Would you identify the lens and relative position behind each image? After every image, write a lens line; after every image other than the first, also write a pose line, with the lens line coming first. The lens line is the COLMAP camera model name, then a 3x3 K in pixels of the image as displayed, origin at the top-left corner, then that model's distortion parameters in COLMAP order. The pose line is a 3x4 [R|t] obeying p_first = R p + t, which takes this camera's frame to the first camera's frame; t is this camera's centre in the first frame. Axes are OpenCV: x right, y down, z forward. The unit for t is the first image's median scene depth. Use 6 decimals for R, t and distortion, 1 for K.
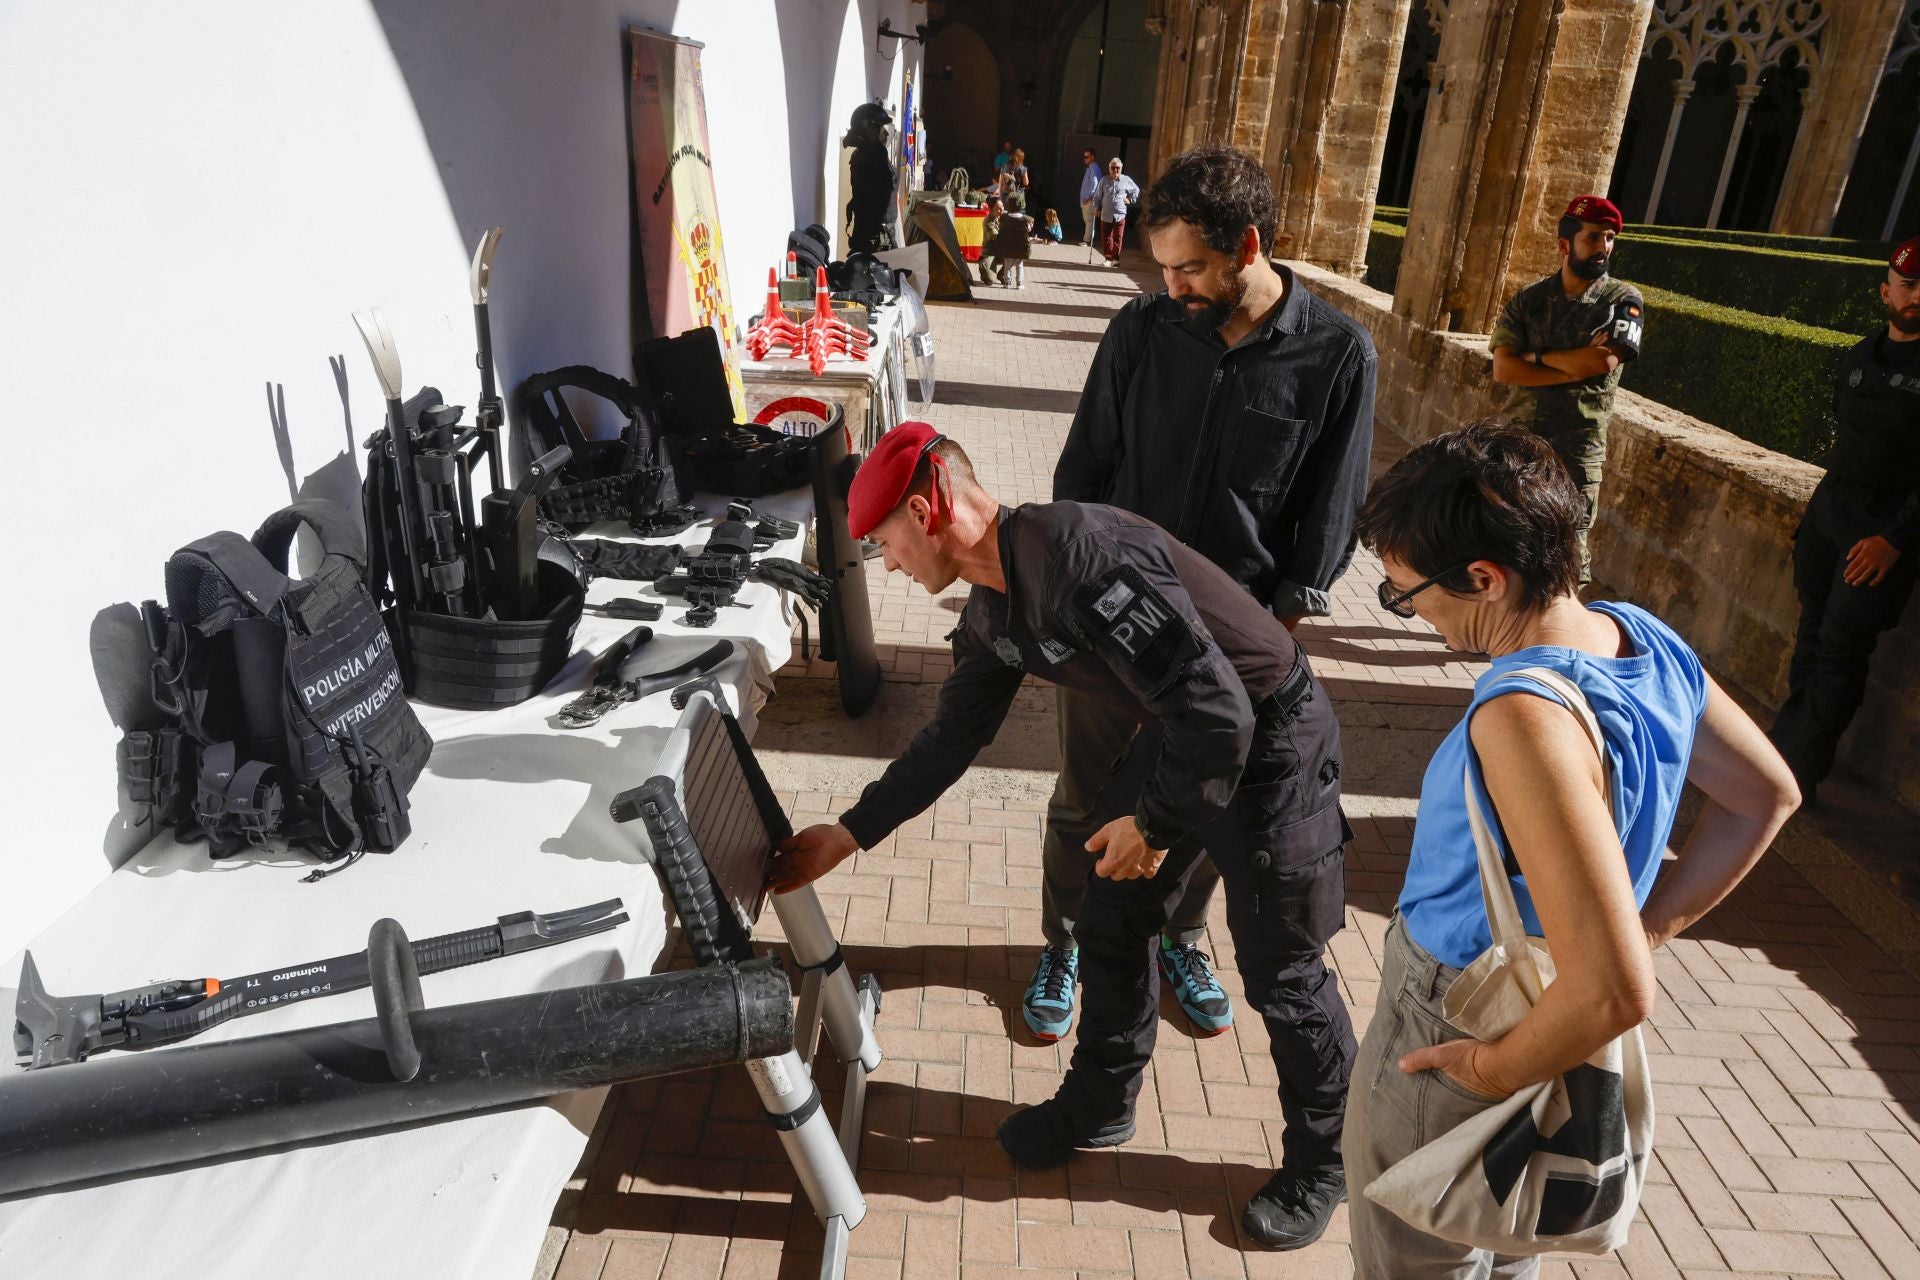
lens RADIAL K [[1271.4, 0, 965.5], [0, 1271.4, 645.4], [0, 0, 1]] dist [-0.008901, 0.021525]
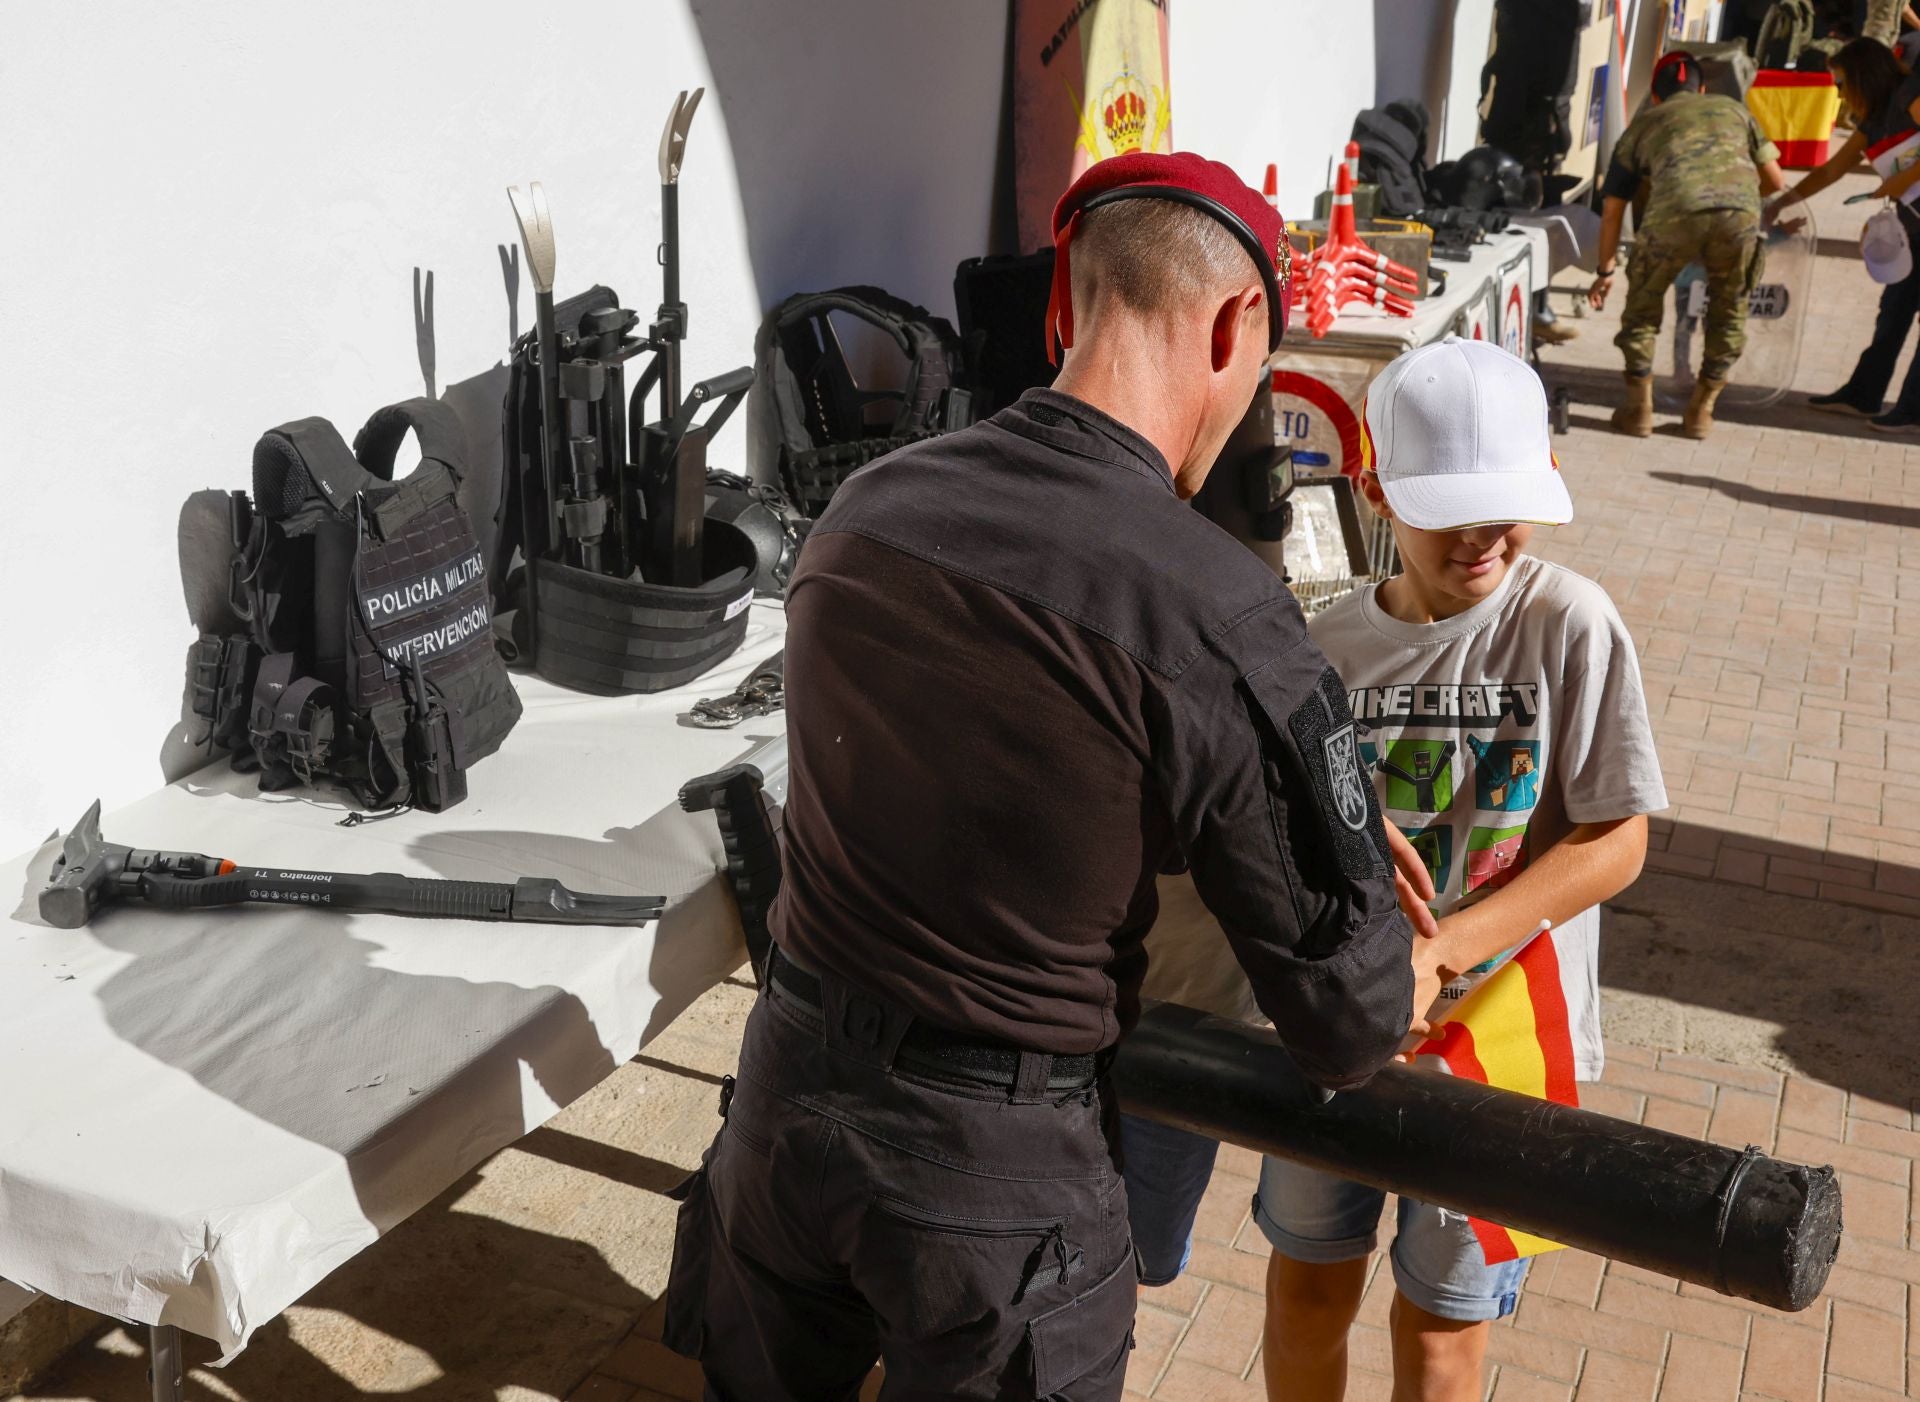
lens RADIAL K [[2716.8, 0, 958.7], [0, 2716.8, 792.2], [0, 0, 1]] dist [0.055173, -0.022927]
pose [[0.903486, 0.097042, -0.417488, 0.617692], [-0.131068, 0.989926, -0.053544, 0.204172], [0.408087, 0.103096, 0.907103, -0.500511]]
